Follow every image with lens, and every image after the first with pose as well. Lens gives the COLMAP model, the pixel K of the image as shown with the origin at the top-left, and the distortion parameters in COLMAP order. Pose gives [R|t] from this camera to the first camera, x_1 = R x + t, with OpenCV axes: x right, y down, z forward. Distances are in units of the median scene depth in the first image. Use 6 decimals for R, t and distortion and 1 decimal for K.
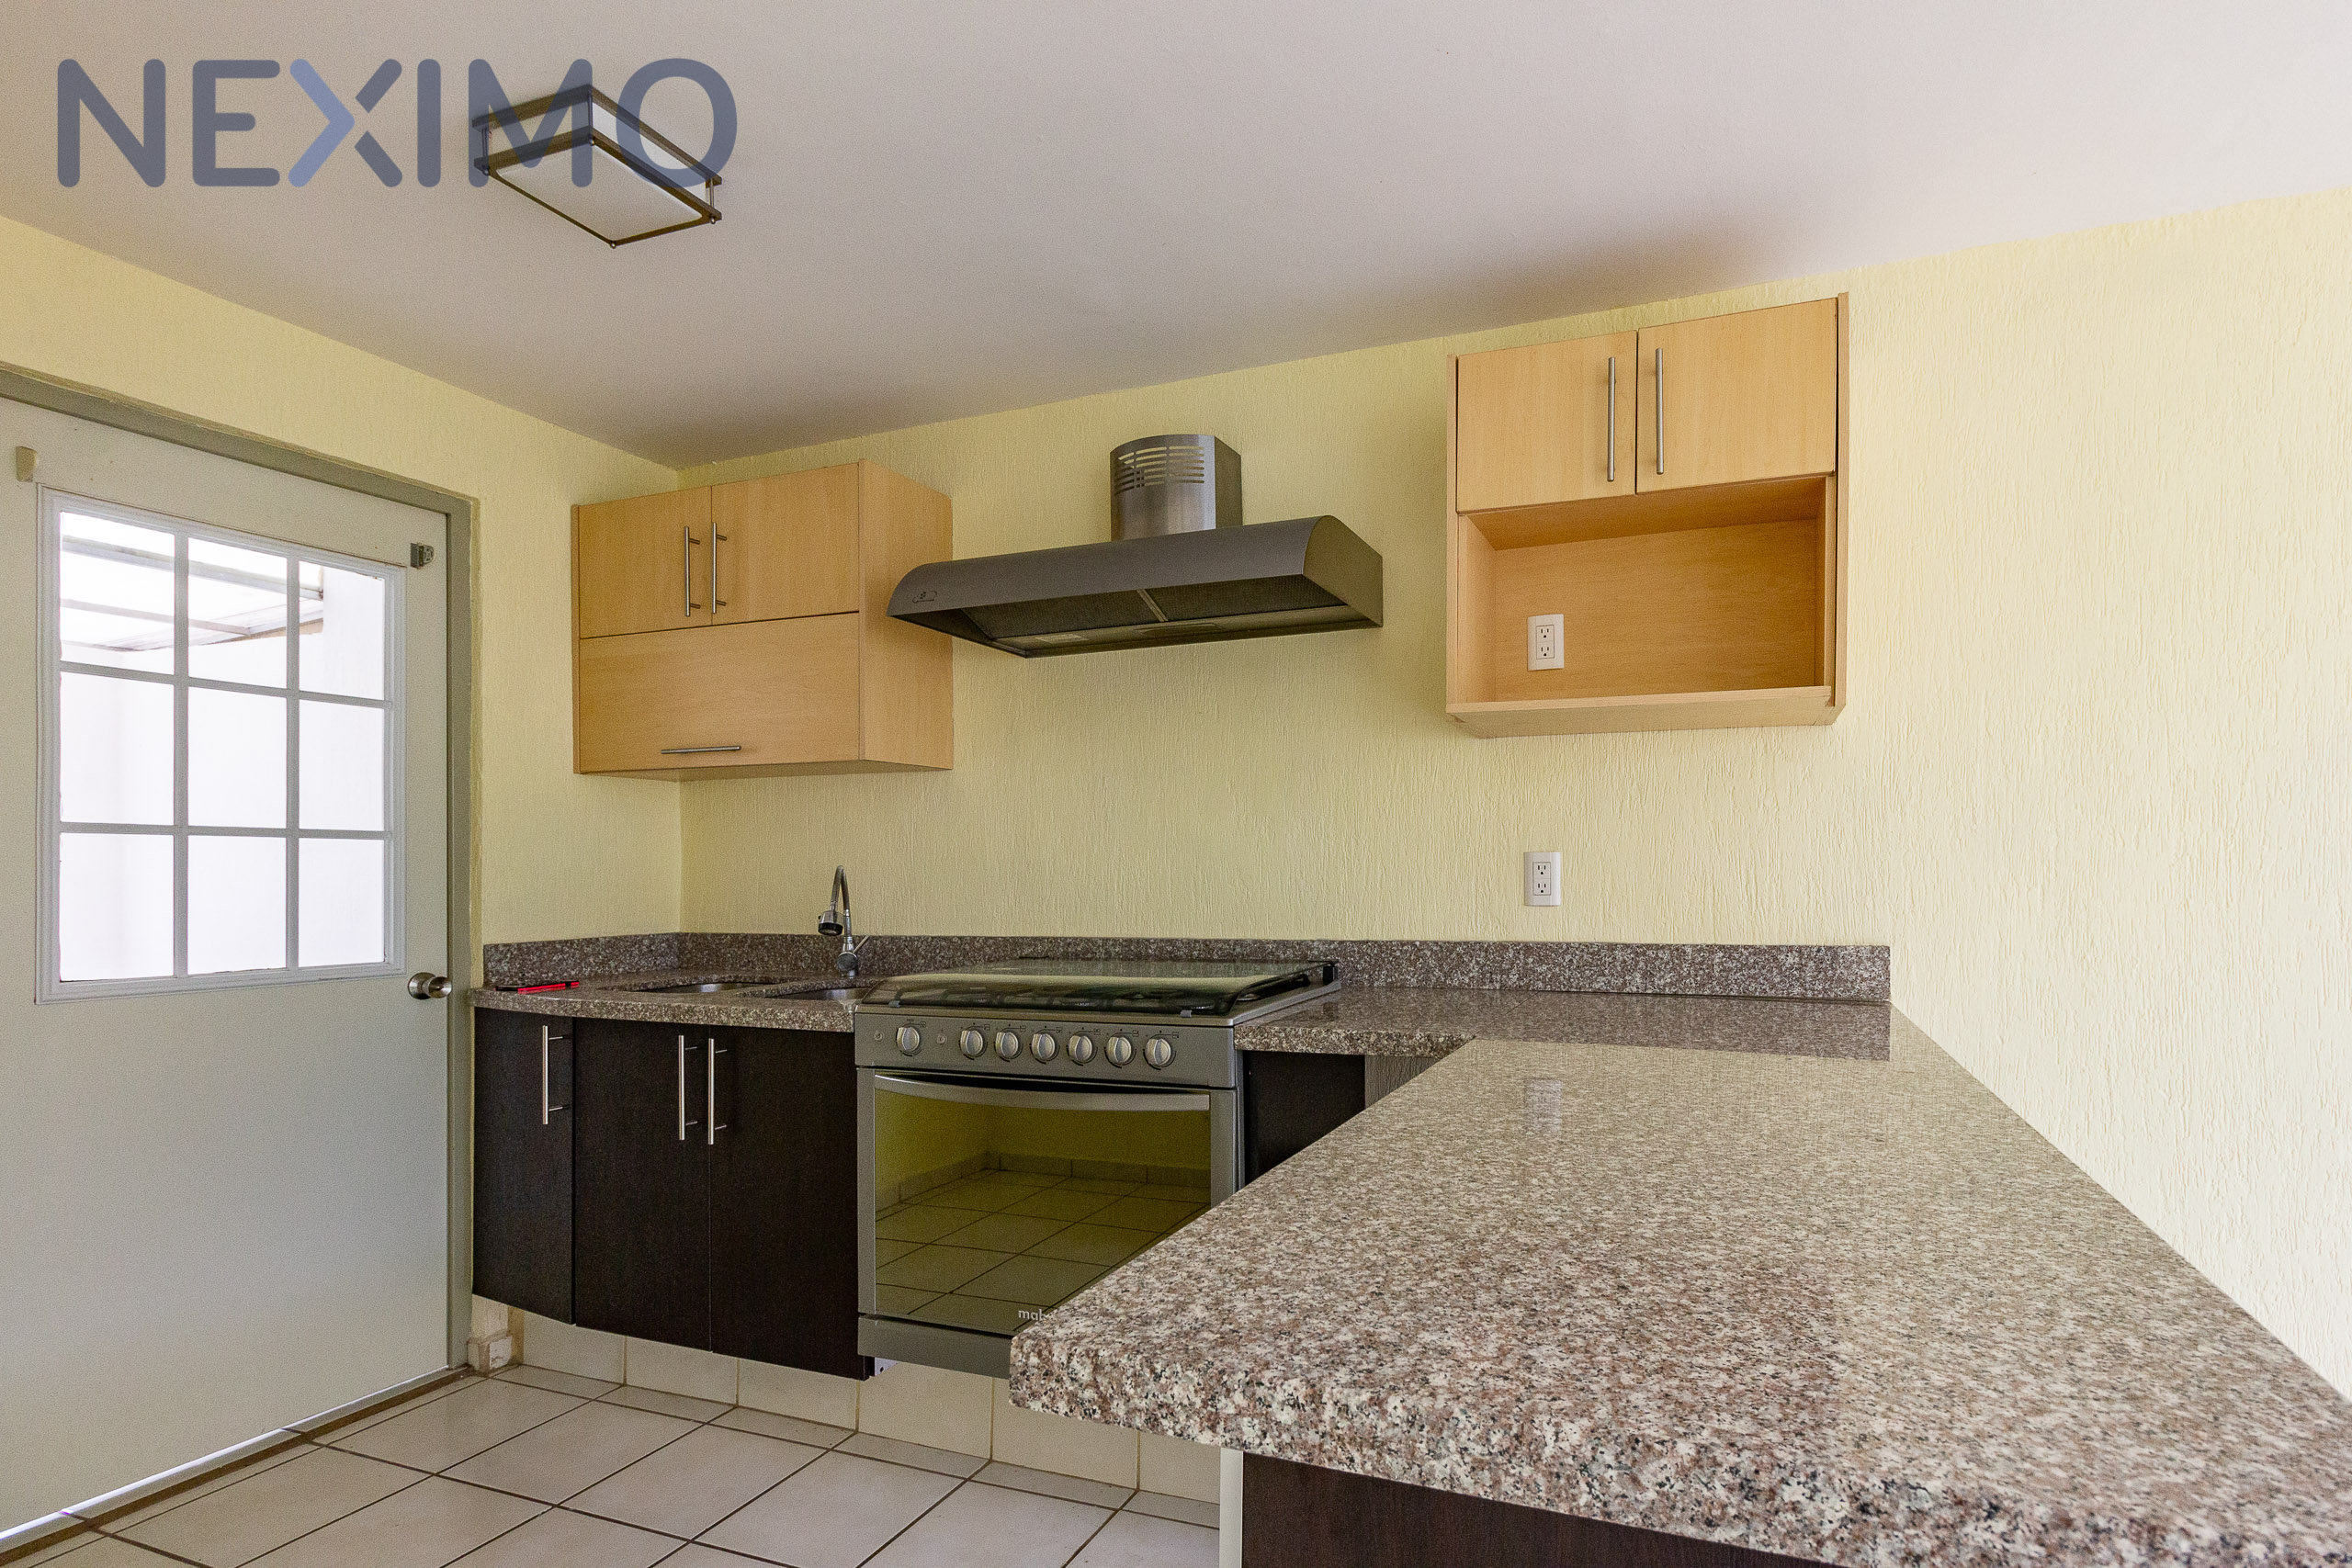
lens RADIAL K [[1151.1, 0, 1323.3], [0, 1151.1, 864.2], [0, 0, 1]] dist [0.000853, 0.001276]
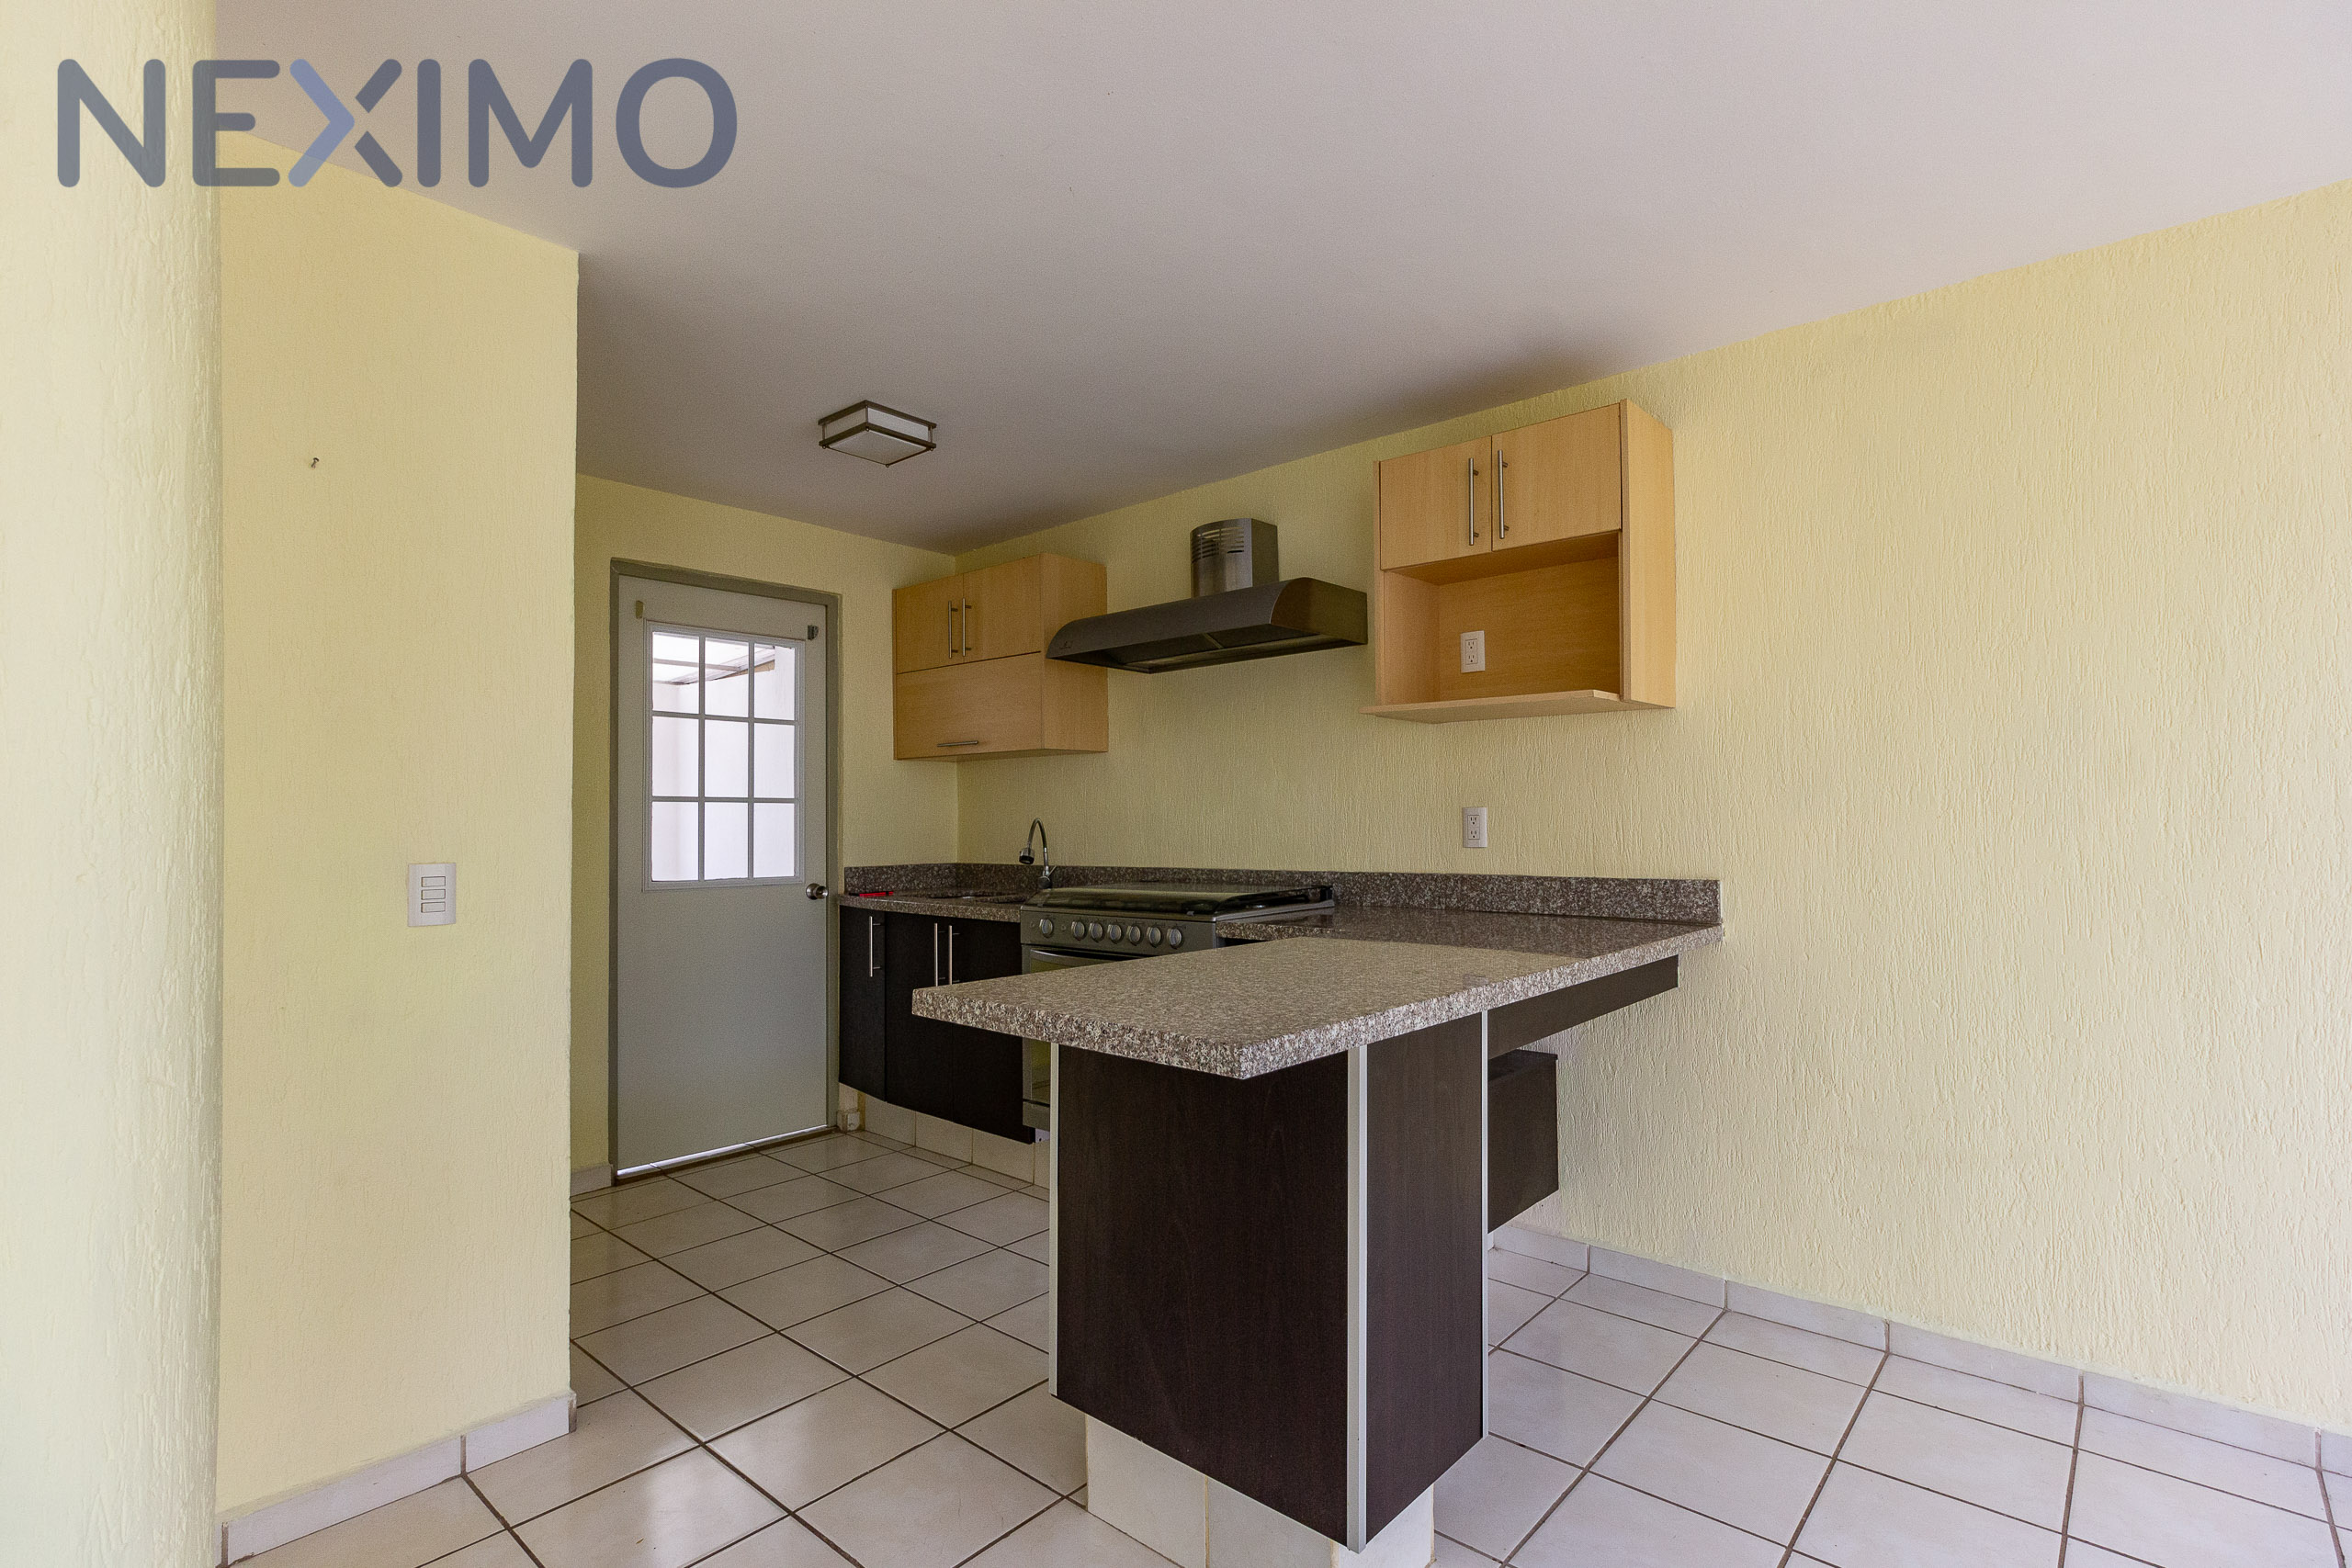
lens RADIAL K [[1129.7, 0, 1172.0], [0, 1129.7, 802.4], [0, 0, 1]] dist [0.002970, 0.000584]
pose [[0.922974, -0.007213, -0.384794, 0.345489], [0.003044, 0.999930, -0.011444, -0.002255], [0.384850, 0.009391, 0.922931, -0.326192]]
